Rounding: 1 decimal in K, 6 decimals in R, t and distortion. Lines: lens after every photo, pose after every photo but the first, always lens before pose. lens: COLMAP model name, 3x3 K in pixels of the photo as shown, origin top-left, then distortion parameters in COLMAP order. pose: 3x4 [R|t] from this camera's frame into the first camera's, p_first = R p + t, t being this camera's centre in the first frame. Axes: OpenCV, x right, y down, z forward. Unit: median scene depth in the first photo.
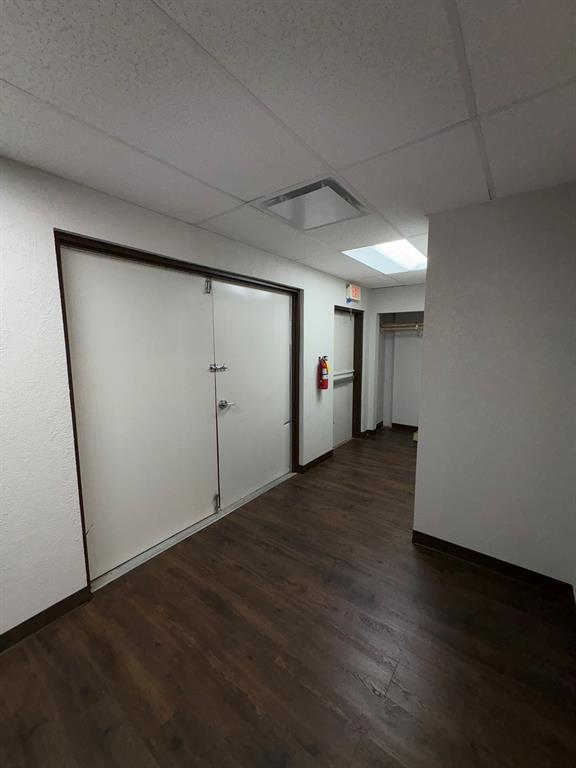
lens RADIAL K [[304.3, 0, 287.0], [0, 304.3, 384.4], [0, 0, 1]] dist [0.000137, -0.000540]
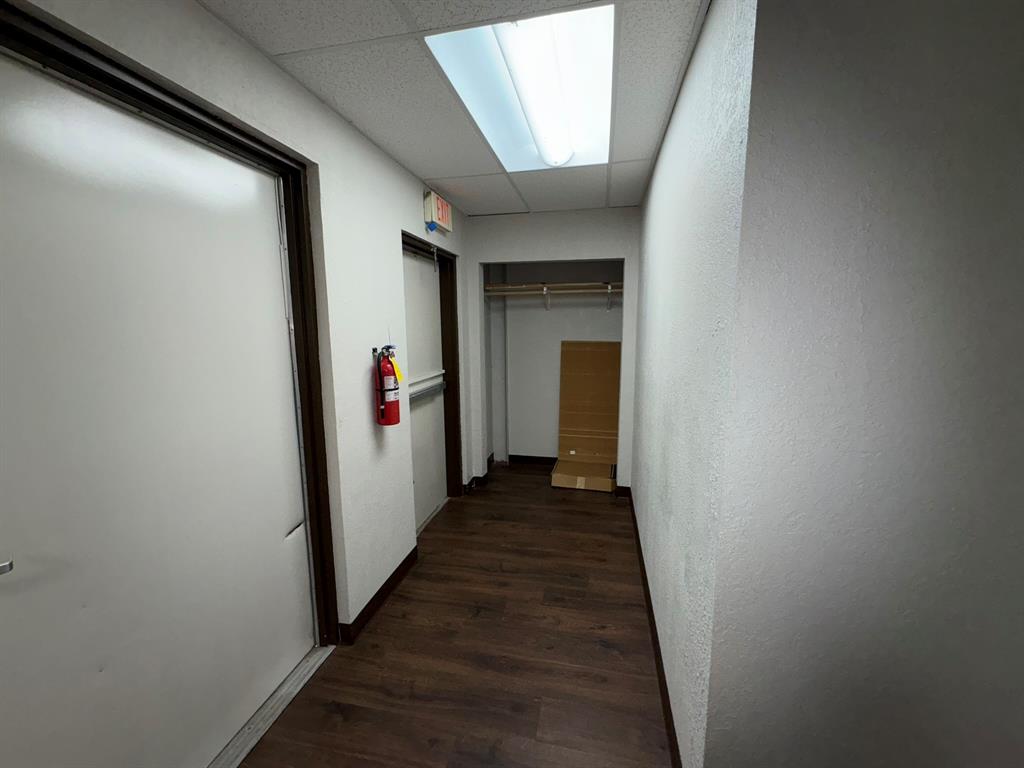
lens RADIAL K [[405.8, 0, 508.9], [0, 405.8, 380.9], [0, 0, 1]] dist [0.000137, -0.000540]
pose [[0.906311, -0.063652, 0.417790, 0.035462], [0.062173, 0.997918, 0.017165, -0.039754], [-0.418012, 0.010419, 0.908382, 0.380670]]
